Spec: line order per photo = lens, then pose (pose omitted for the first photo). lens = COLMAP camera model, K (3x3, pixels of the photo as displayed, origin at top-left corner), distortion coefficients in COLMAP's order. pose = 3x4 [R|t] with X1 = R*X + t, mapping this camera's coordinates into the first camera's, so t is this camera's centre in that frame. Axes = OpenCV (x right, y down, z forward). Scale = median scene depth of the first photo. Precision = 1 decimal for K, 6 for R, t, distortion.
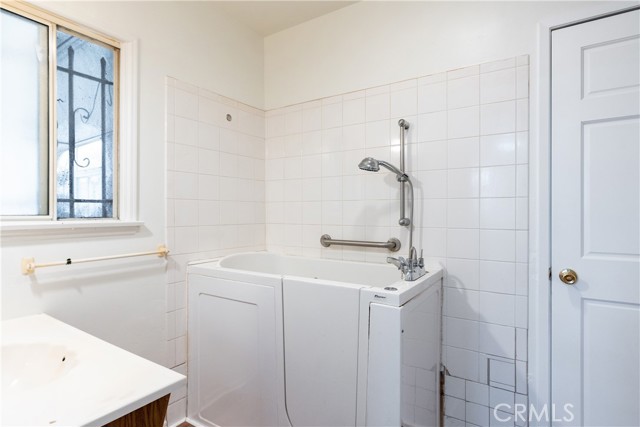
lens RADIAL K [[321.3, 0, 322.3], [0, 321.3, 214.4], [0, 0, 1]] dist [0.002439, 0.000019]
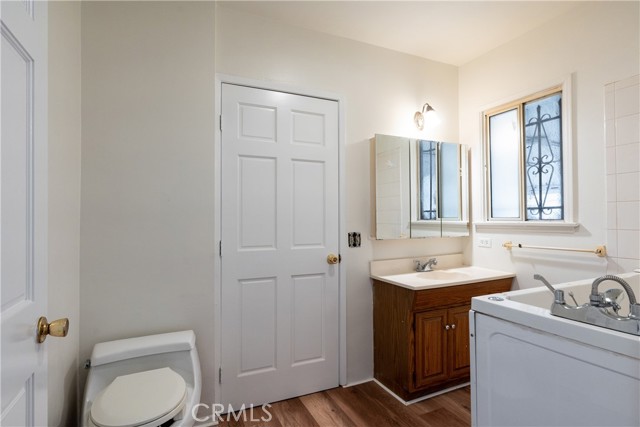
lens RADIAL K [[321.3, 0, 319.0], [0, 321.3, 214.6], [0, 0, 1]] dist [0.002439, 0.000019]
pose [[-0.506384, -0.009452, -0.862256, 1.114778], [-0.001797, 0.999949, -0.009906, 0.004795], [0.862306, -0.003467, -0.506375, 0.905405]]
